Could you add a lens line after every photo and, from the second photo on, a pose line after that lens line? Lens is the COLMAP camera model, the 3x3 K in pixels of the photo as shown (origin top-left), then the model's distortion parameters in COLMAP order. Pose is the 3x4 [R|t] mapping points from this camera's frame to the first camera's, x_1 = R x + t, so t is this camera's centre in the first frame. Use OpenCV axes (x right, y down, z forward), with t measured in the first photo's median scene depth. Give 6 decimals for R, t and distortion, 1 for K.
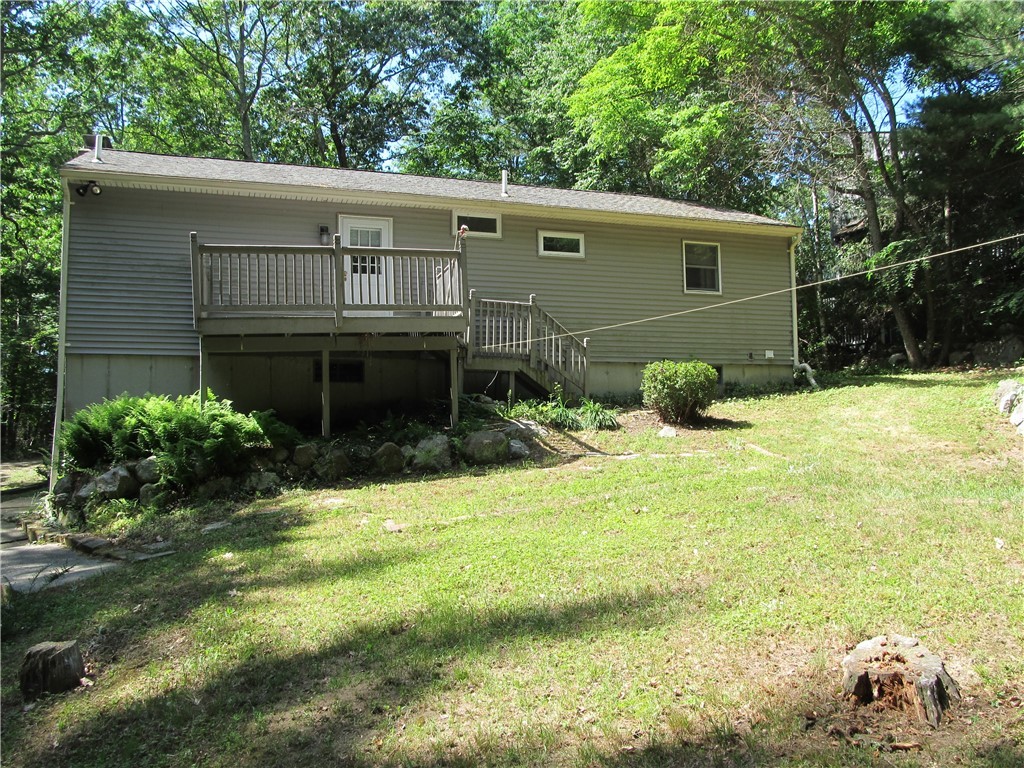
lens RADIAL K [[830.3, 0, 512.0], [0, 830.3, 384.0], [0, 0, 1]] dist [-0.068833, 0.003098]
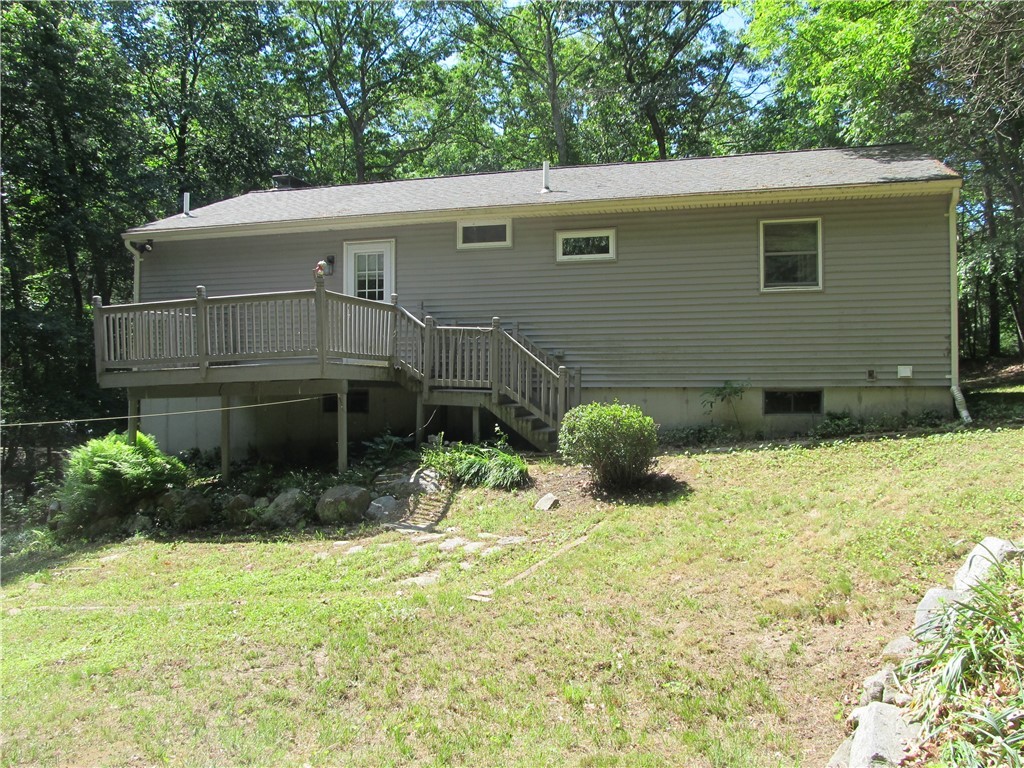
lens RADIAL K [[830.3, 0, 512.0], [0, 830.3, 384.0], [0, 0, 1]] dist [-0.068833, 0.003098]
pose [[0.814580, 0.006976, -0.580009, 0.468348], [0.021763, 0.998856, 0.042578, -0.065639], [0.579643, -0.047306, 0.813496, 0.271840]]
